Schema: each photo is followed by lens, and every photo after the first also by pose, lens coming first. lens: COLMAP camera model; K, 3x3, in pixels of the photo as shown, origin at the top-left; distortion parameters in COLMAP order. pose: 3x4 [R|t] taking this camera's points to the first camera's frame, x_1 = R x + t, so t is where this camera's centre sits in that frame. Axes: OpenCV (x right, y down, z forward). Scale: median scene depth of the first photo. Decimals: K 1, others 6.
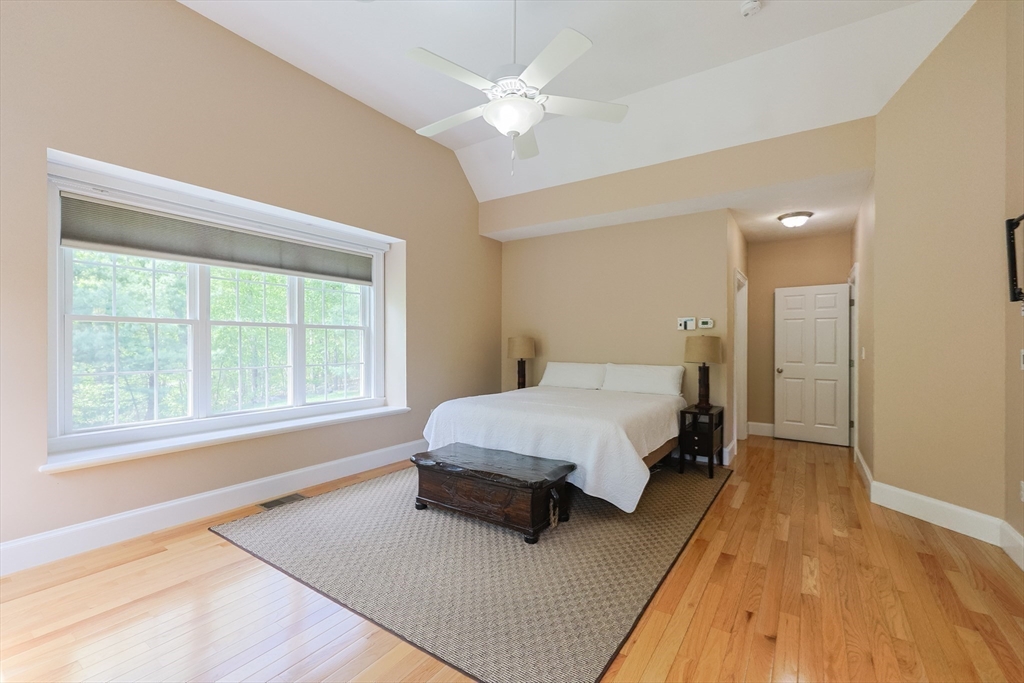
lens RADIAL K [[438.3, 0, 517.9], [0, 438.3, 343.6], [0, 0, 1]] dist [-0.004699, -0.000311]
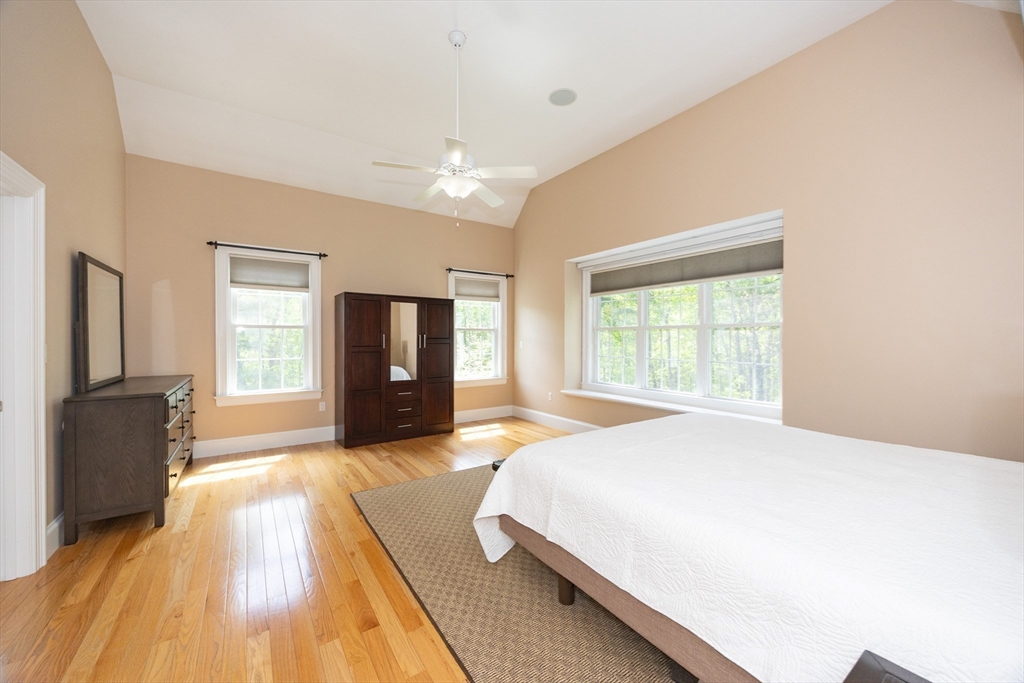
lens RADIAL K [[394.6, 0, 517.3], [0, 394.6, 340.7], [0, 0, 1]] dist [-0.008628, -0.000128]
pose [[-0.372340, 0.001250, -0.928096, 0.875668], [-0.003686, 0.999989, 0.002826, -0.004650], [0.928089, 0.004473, -0.372331, 1.289395]]
